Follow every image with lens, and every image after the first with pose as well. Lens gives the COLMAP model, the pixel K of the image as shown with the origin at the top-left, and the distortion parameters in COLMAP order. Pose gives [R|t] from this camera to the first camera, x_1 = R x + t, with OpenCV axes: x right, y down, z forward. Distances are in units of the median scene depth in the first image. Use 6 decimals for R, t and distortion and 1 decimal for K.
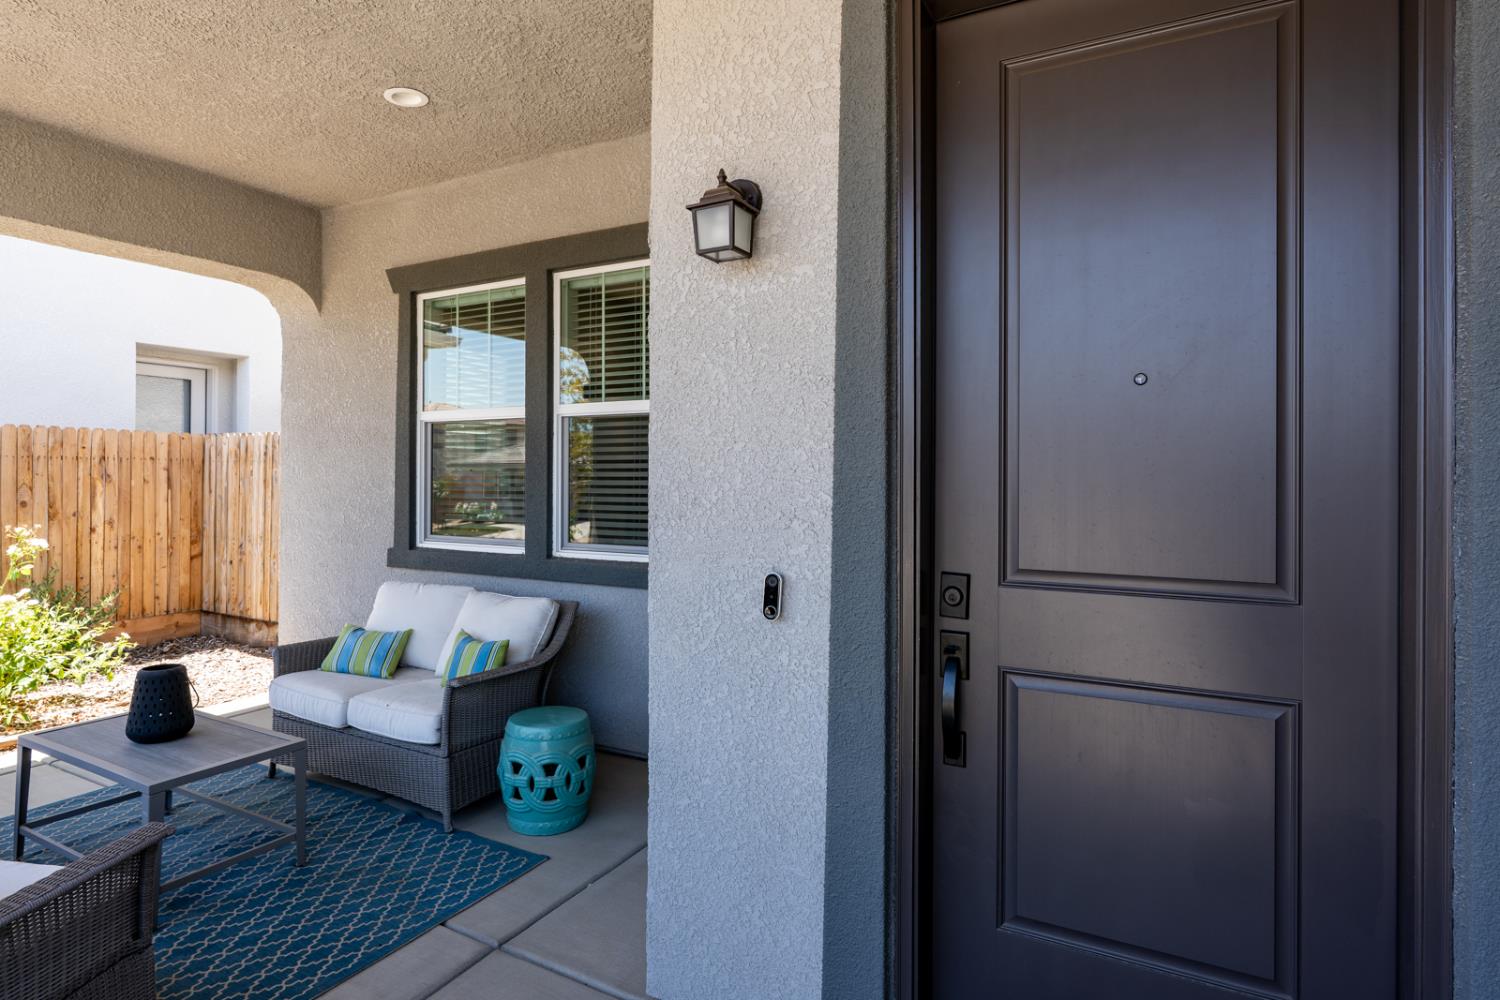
lens RADIAL K [[813.8, 0, 747.2], [0, 813.8, 474.3], [0, 0, 1]] dist [-0.002800, 0.008111]
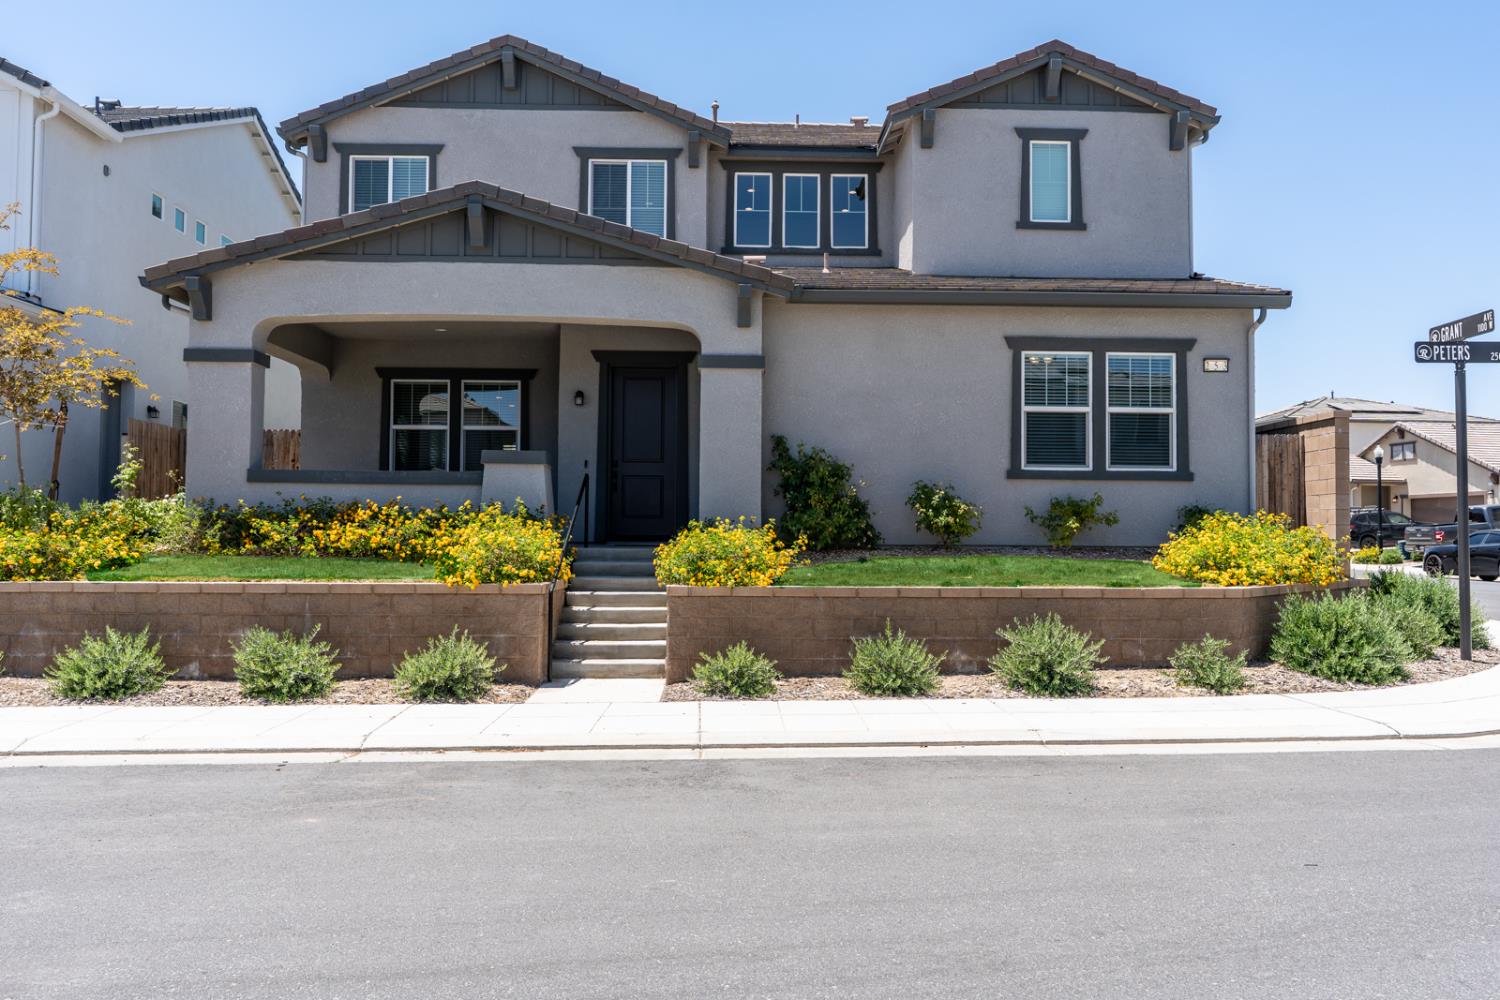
lens RADIAL K [[1134.2, 0, 750.0], [0, 1134.2, 500.0], [0, 0, 1]] dist [-0.000330, -0.000160]
pose [[0.870576, 0.020502, 0.491606, -1.325258], [0.000107, 0.999124, -0.041857, 0.338886], [-0.492034, 0.036492, 0.869811, -2.990348]]
